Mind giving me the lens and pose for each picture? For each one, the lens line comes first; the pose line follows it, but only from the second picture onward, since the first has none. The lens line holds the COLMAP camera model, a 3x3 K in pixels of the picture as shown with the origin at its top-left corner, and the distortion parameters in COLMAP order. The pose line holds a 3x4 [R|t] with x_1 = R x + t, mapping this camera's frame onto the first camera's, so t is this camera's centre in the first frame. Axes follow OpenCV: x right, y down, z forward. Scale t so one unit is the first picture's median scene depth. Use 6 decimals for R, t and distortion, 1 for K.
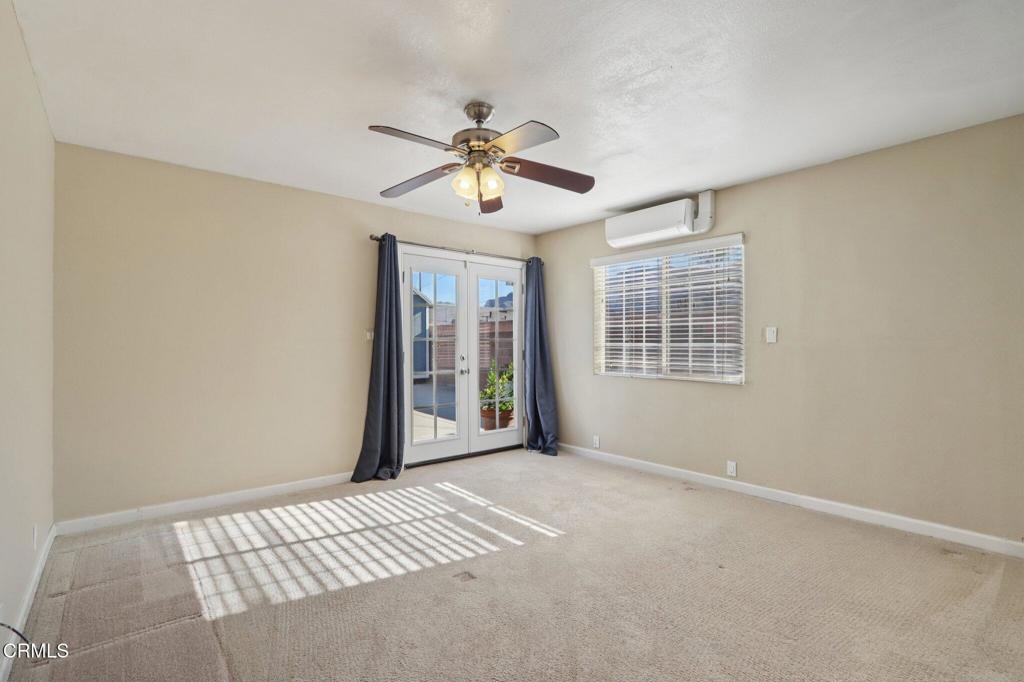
lens RADIAL K [[476.5, 0, 510.8], [0, 476.5, 349.6], [0, 0, 1]] dist [-0.013924, 0.001292]
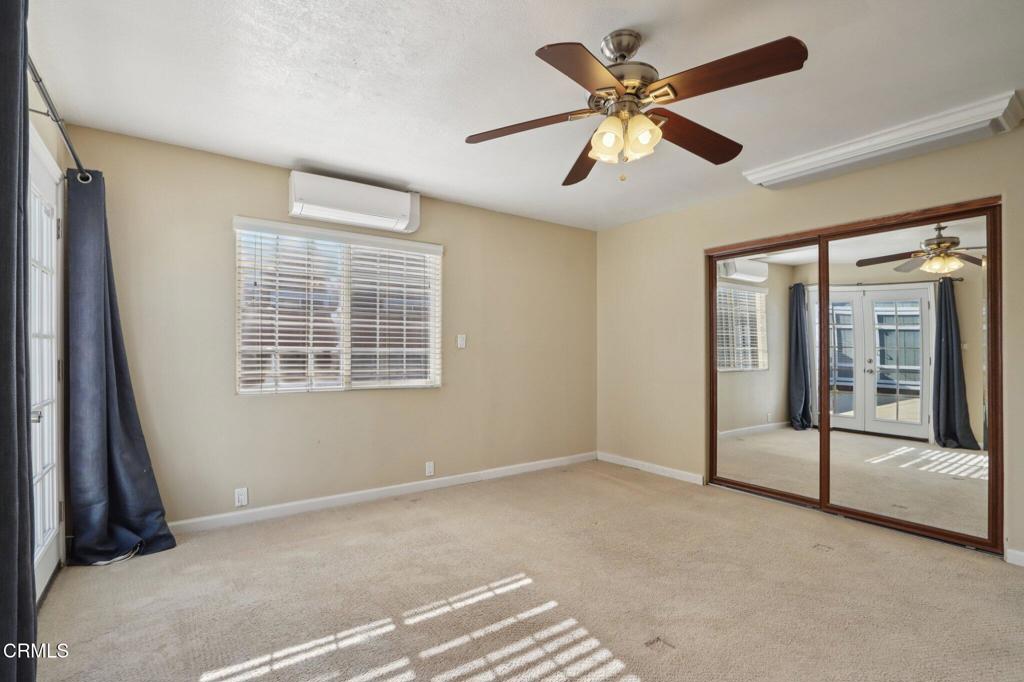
lens RADIAL K [[476.5, 0, 510.8], [0, 476.5, 349.6], [0, 0, 1]] dist [-0.013924, 0.001292]
pose [[0.079955, 0.000040, 0.996798, -0.563654], [0.004215, 0.999991, -0.000378, -0.009179], [-0.996790, 0.004231, 0.079954, 0.737227]]
